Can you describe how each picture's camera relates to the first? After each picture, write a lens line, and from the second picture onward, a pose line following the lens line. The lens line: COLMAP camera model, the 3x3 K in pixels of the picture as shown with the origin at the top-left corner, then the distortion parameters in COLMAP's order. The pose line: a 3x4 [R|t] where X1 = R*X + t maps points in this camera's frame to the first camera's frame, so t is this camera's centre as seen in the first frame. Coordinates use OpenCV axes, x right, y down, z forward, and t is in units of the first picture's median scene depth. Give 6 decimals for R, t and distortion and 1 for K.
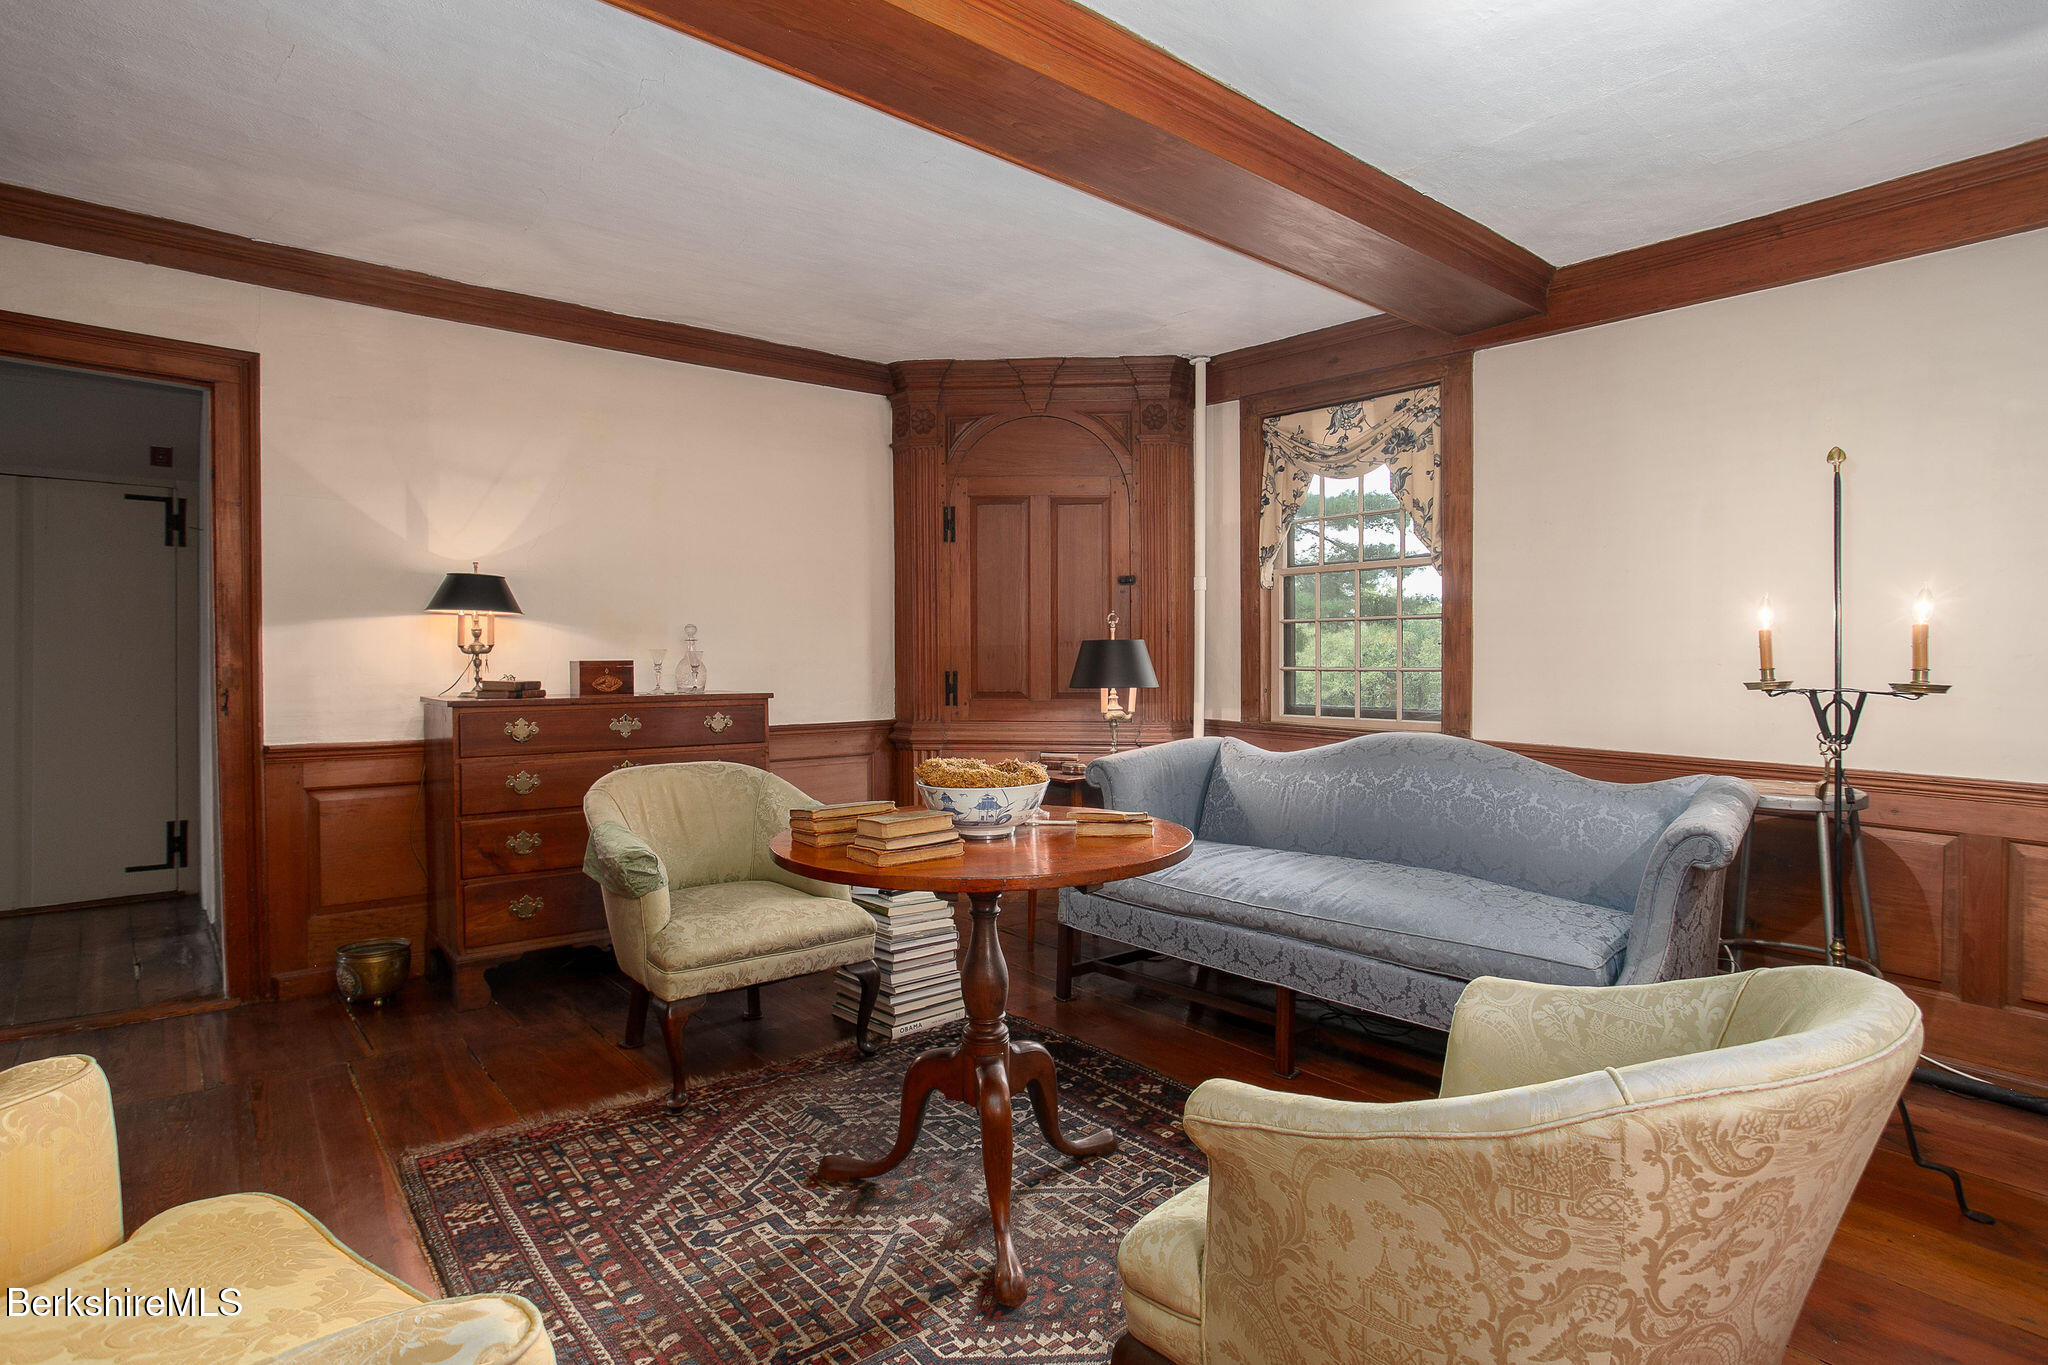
lens RADIAL K [[1046.2, 0, 1024.0], [0, 1046.2, 682.5], [0, 0, 1]] dist [-0.055902, 0.000324]
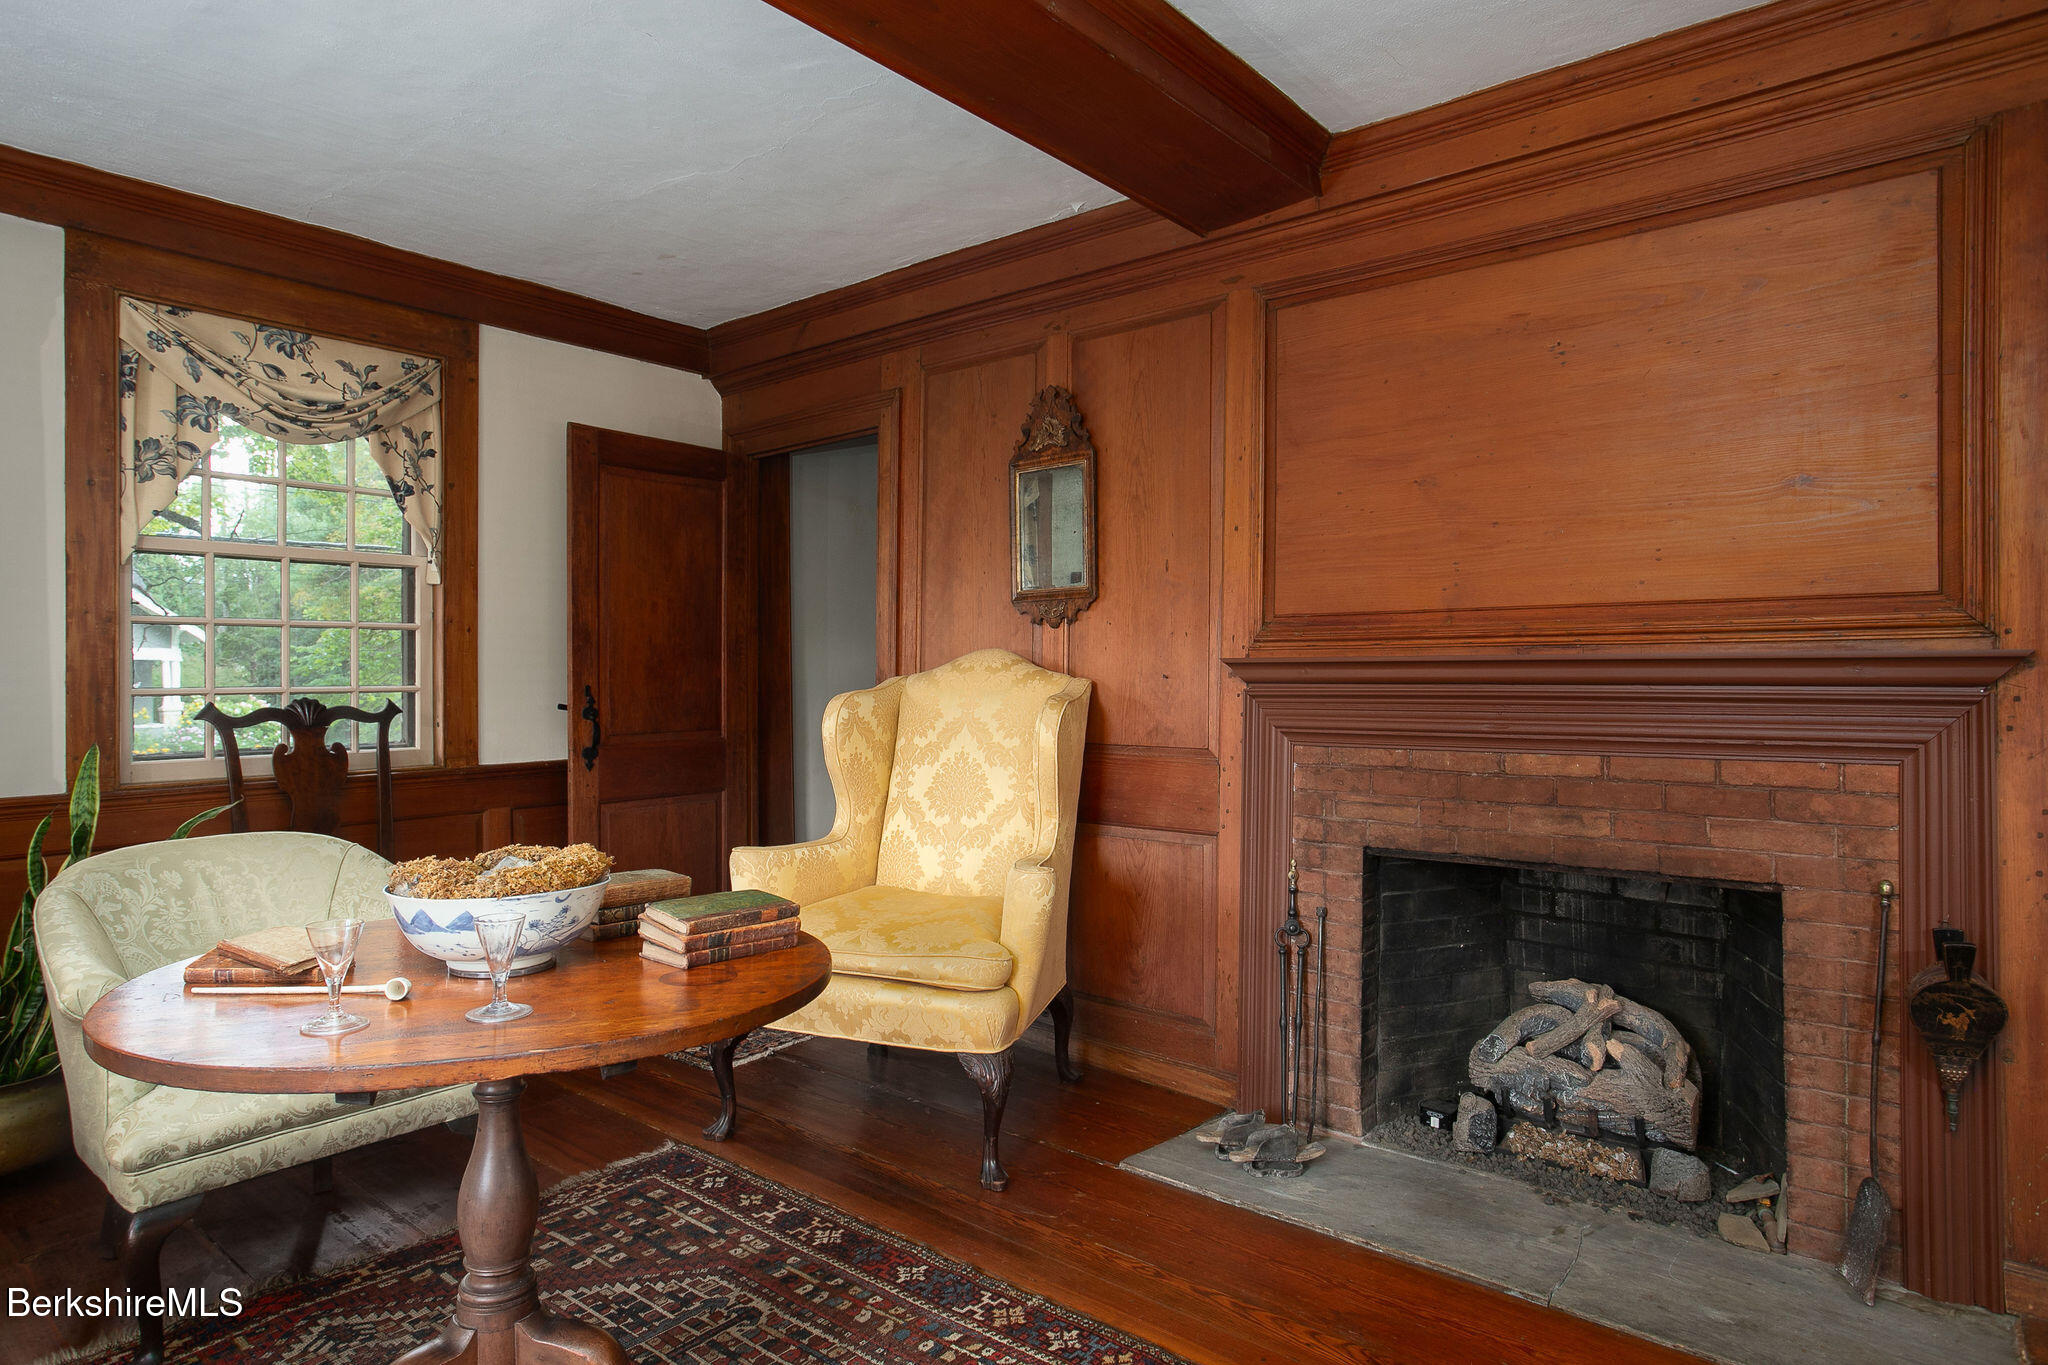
lens RADIAL K [[1163.2, 0, 1024.0], [0, 1163.2, 682.5], [0, 0, 1]] dist [-0.004896, -0.000695]
pose [[-0.979988, -0.002813, -0.199037, -0.202924], [-0.007160, 0.999751, 0.021126, -0.045110], [0.198928, 0.022128, -0.979764, 1.697795]]
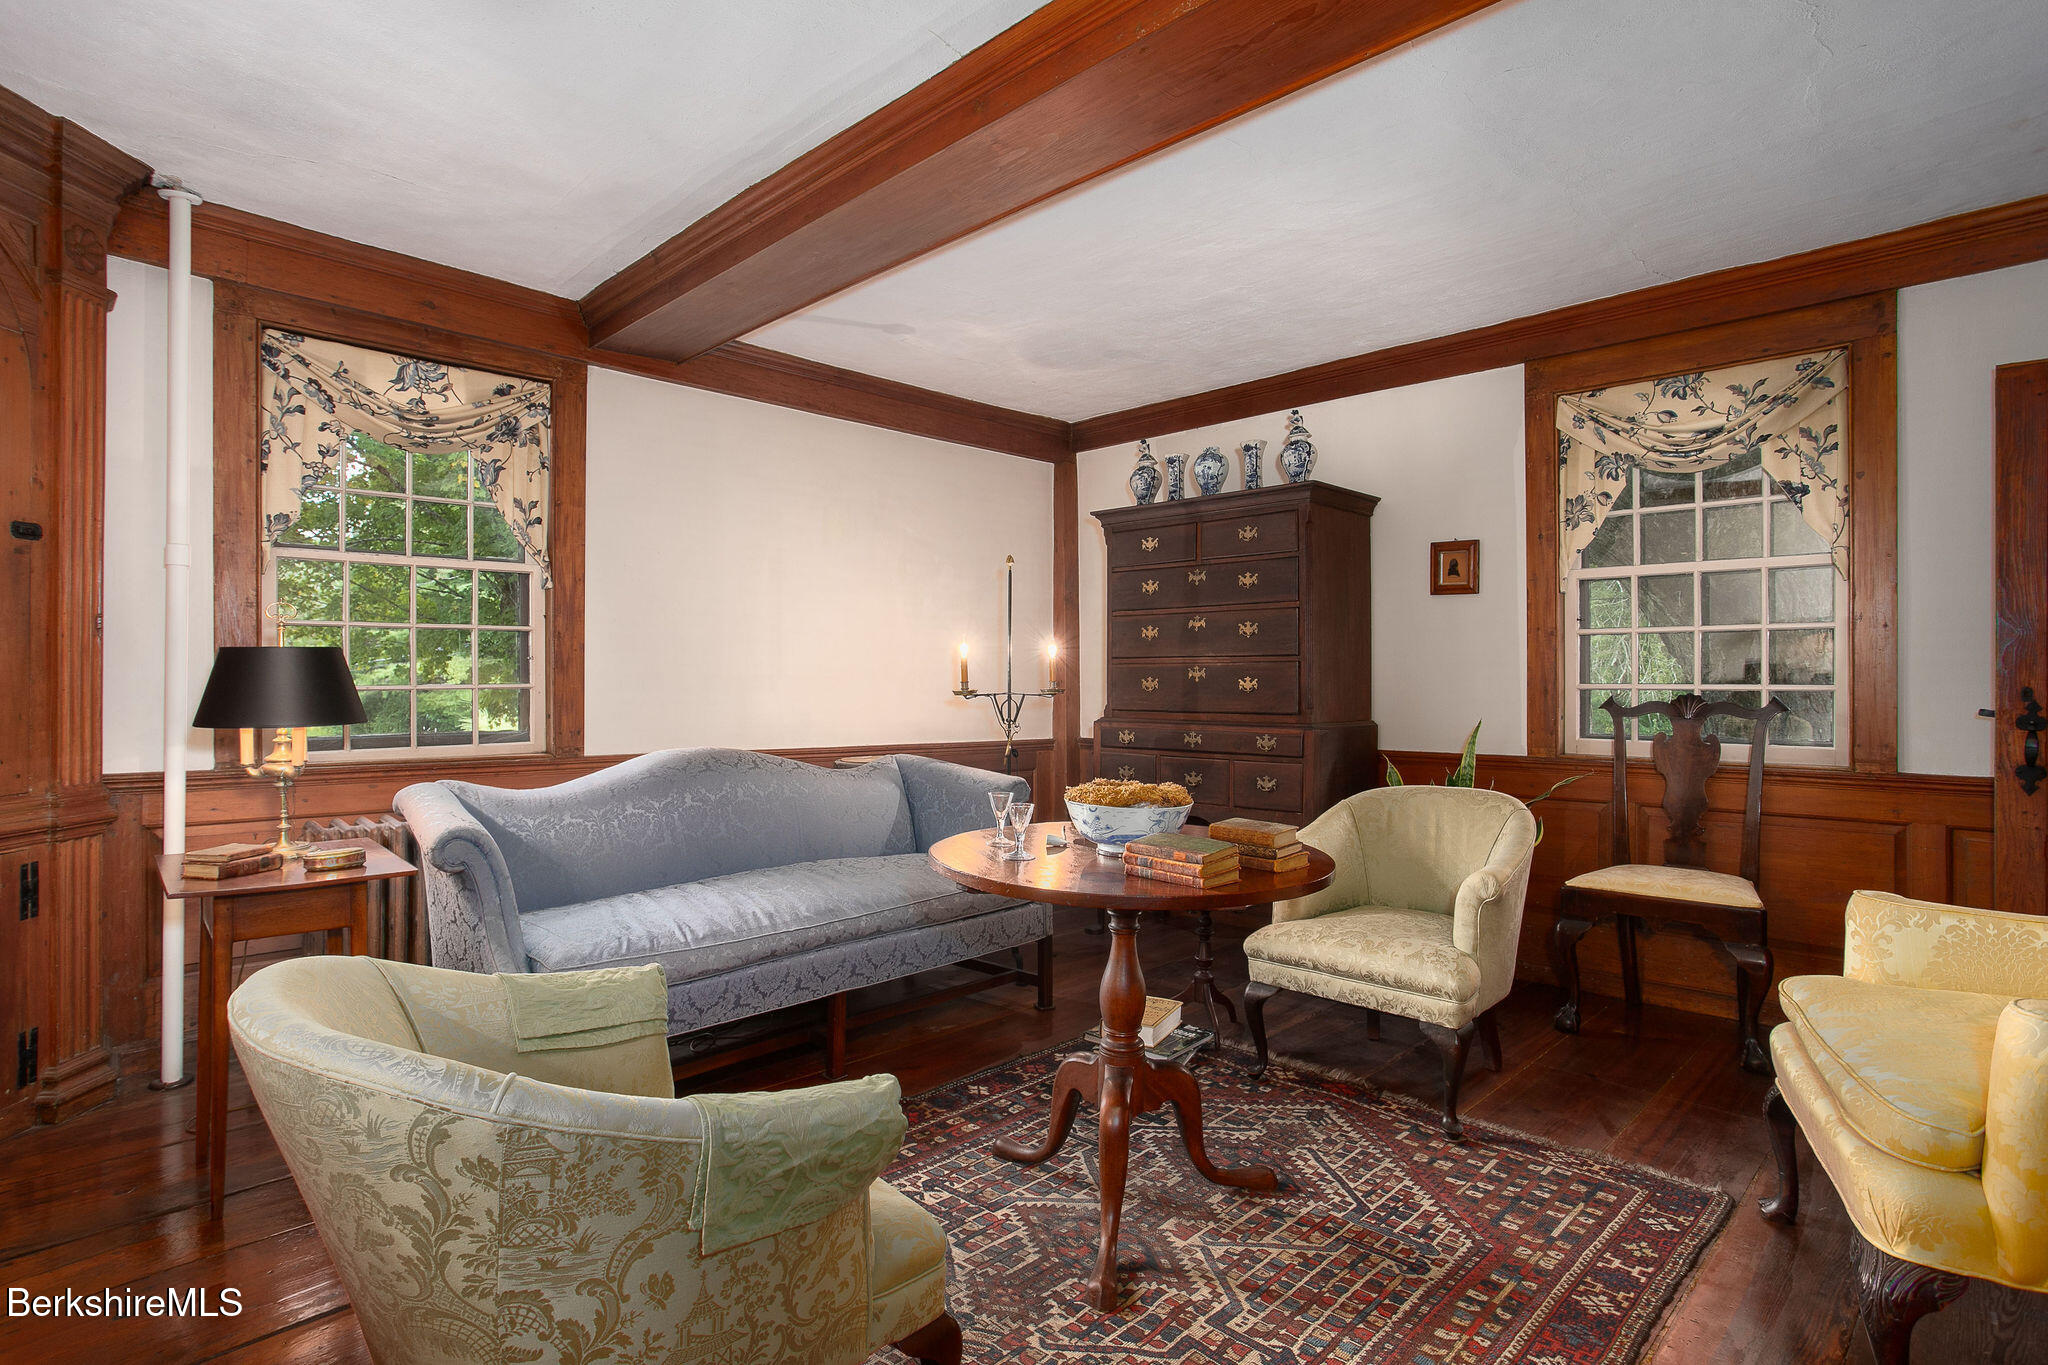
lens RADIAL K [[1055.1, 0, 1024.0], [0, 1055.1, 682.5], [0, 0, 1]] dist [-0.029848, 0.000528]
pose [[-0.100825, -0.015962, 0.994776, -1.041323], [0.015179, 0.999730, 0.017580, -0.044858], [-0.994788, 0.016872, -0.100555, 1.164912]]
